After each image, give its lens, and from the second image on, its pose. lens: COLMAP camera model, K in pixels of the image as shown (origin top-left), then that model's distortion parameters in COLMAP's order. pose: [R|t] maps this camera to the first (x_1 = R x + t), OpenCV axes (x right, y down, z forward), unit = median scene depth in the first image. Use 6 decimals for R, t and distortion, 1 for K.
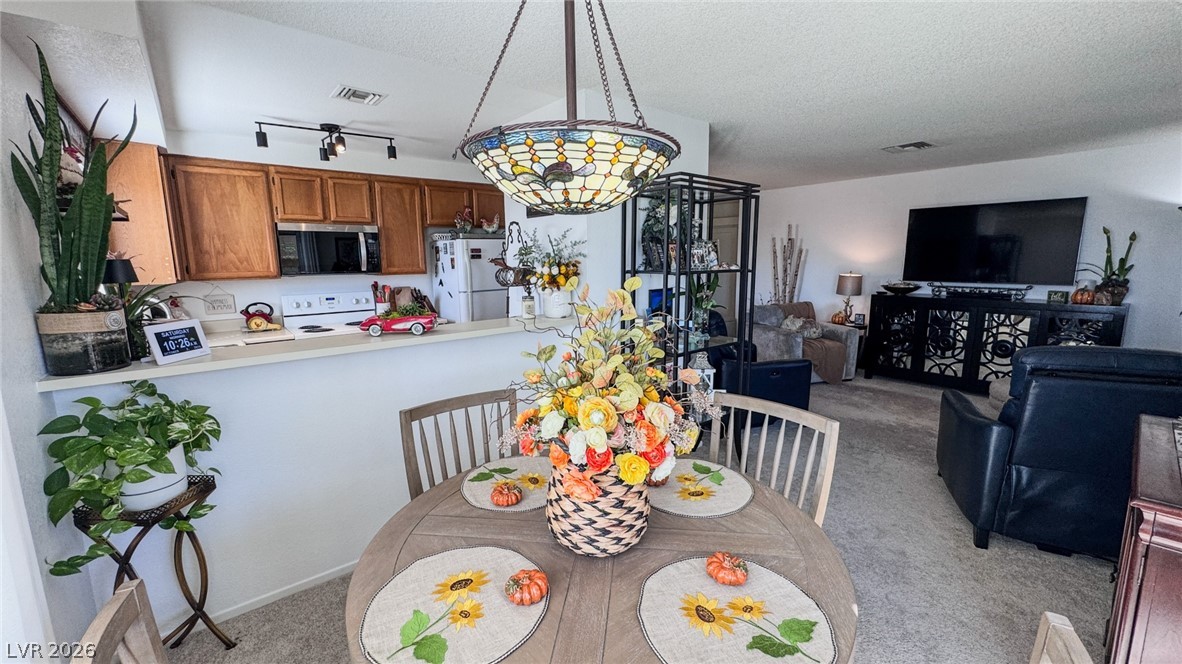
lens RADIAL K [[472.2, 0, 591.0], [0, 472.2, 332.0], [0, 0, 1]] dist [-0.002511, -0.000262]
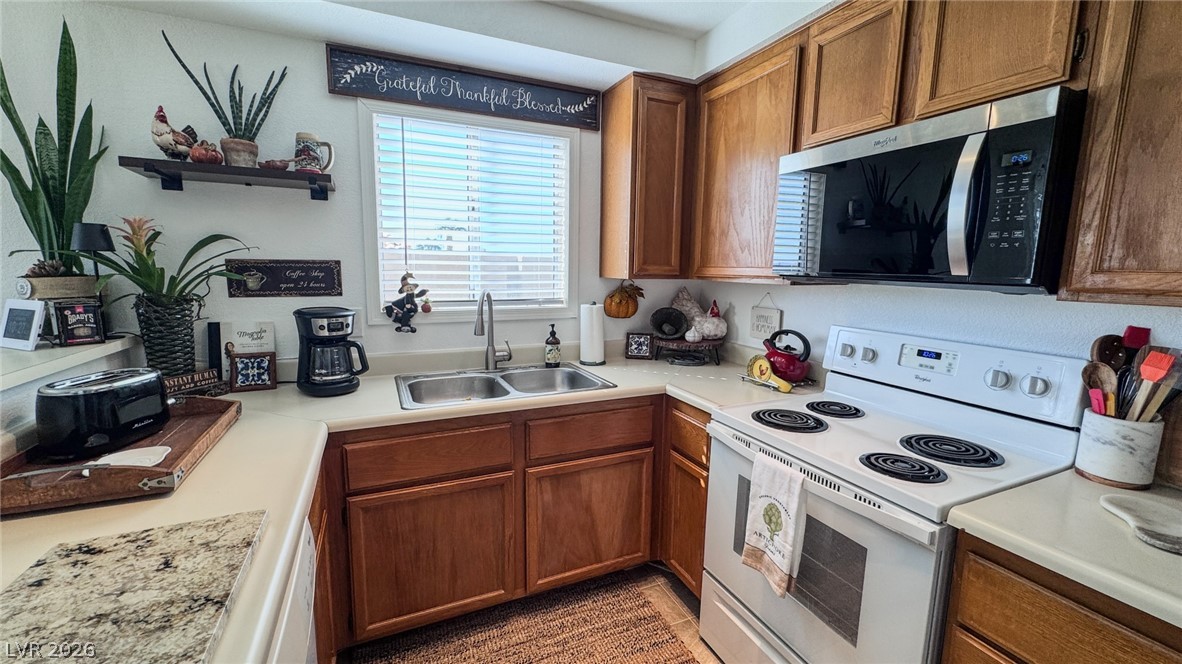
lens RADIAL K [[472.2, 0, 591.0], [0, 472.2, 332.0], [0, 0, 1]] dist [-0.002511, -0.000262]
pose [[-0.262568, 0.138993, -0.954850, -0.167116], [-0.167751, 0.967926, 0.187025, -0.120948], [0.950220, 0.209284, -0.230830, 0.923222]]
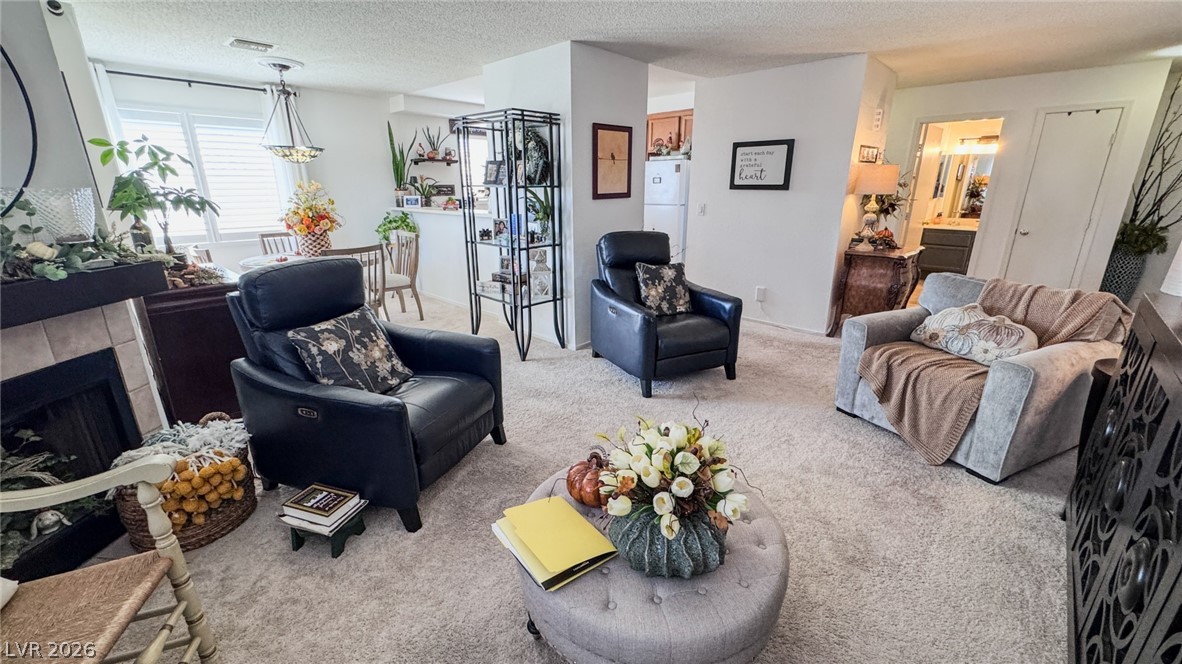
lens RADIAL K [[472.2, 0, 591.0], [0, 472.2, 332.0], [0, 0, 1]] dist [-0.002511, -0.000262]
pose [[0.124195, 0.307313, -0.943469, 1.202544], [-0.159329, 0.944669, 0.286730, -0.119240], [0.979382, 0.114712, 0.166287, 0.792650]]
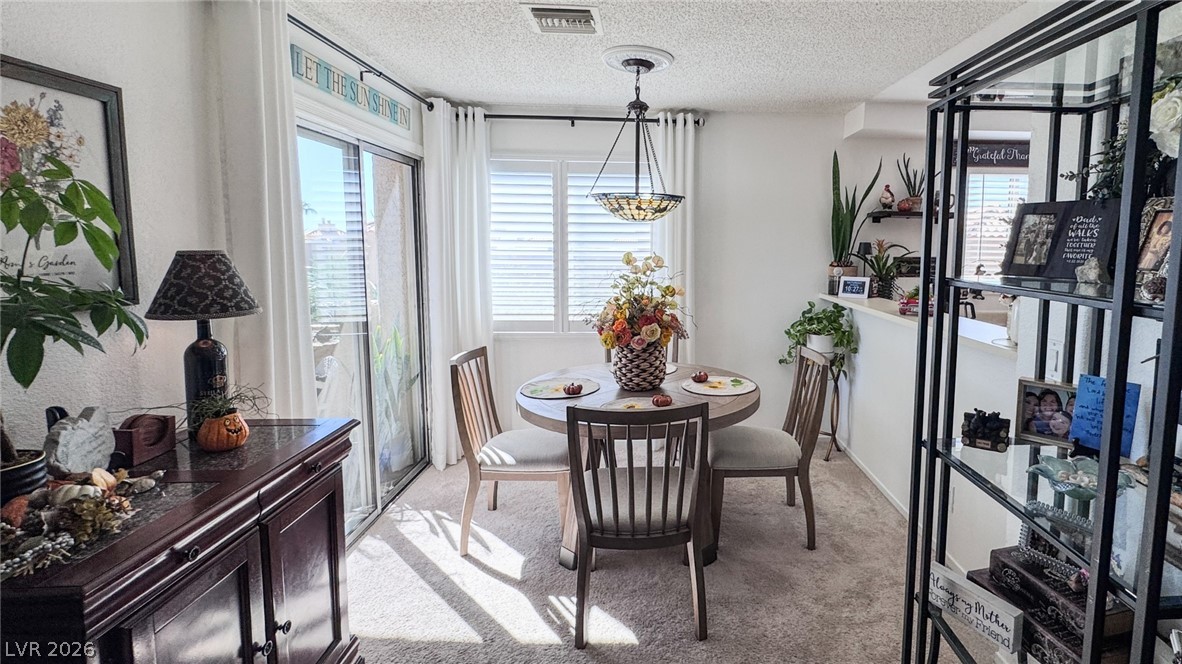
lens RADIAL K [[549.1, 0, 687.2], [0, 549.1, 294.9], [0, 0, 1]] dist [-0.001396, -0.000293]
pose [[-0.583006, 0.081957, -0.808324, 0.533497], [-0.132378, 0.972022, 0.194032, -0.122774], [0.801611, 0.220126, -0.555846, 0.737865]]
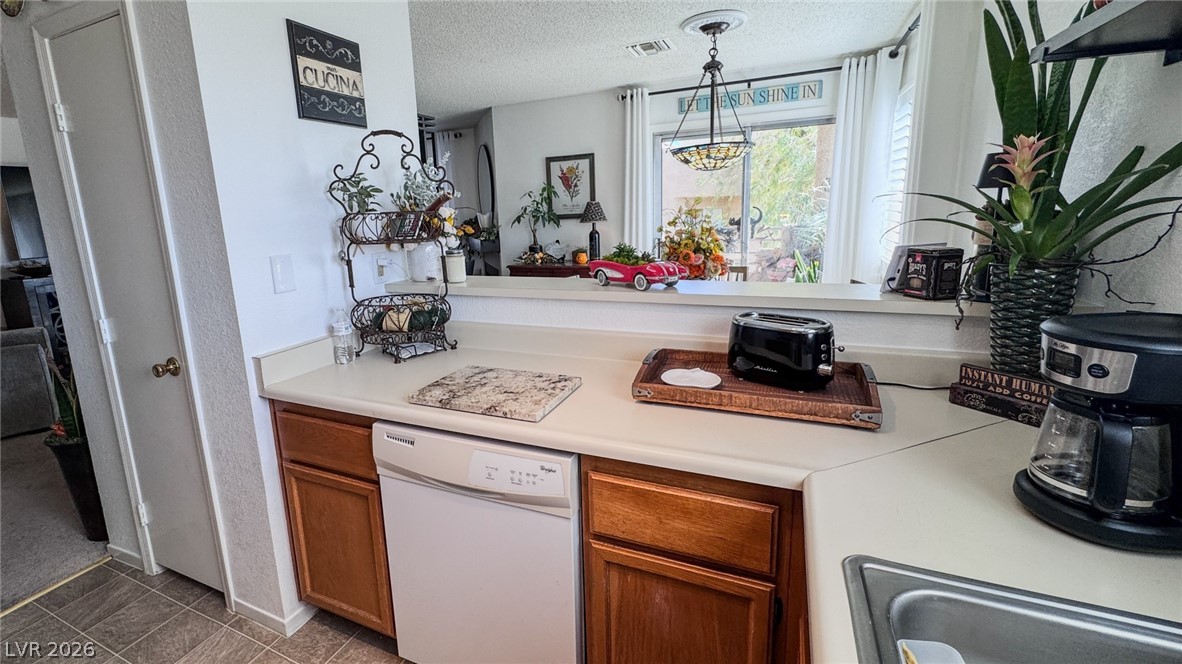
lens RADIAL K [[509.2, 0, 547.6], [0, 509.2, 302.5], [0, 0, 1]] dist [-0.000746, -0.000071]
pose [[-0.427474, -0.138170, 0.893407, -0.612800], [0.190883, 0.952175, 0.238592, -0.108430], [-0.883646, 0.272528, -0.380655, 0.833503]]
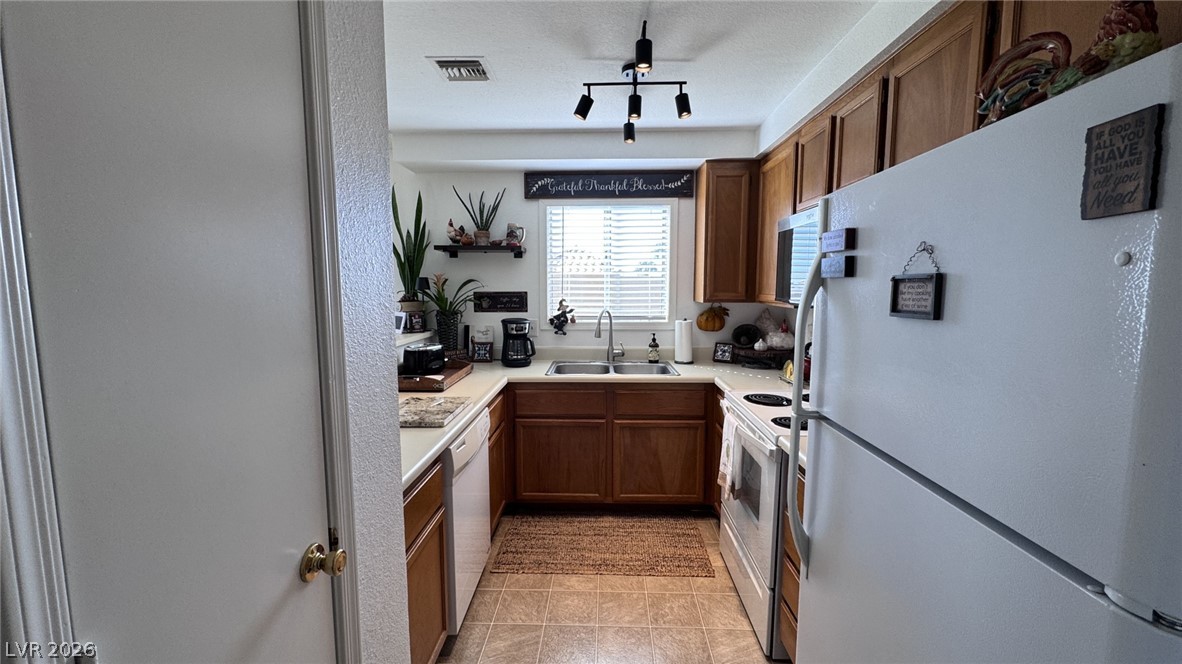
lens RADIAL K [[472.2, 0, 591.0], [0, 472.2, 332.0], [0, 0, 1]] dist [-0.002511, -0.000262]
pose [[-0.657462, 0.086831, -0.748468, -0.005432], [-0.115281, 0.970051, 0.213802, -0.183763], [0.744616, 0.226851, -0.627762, 1.189485]]
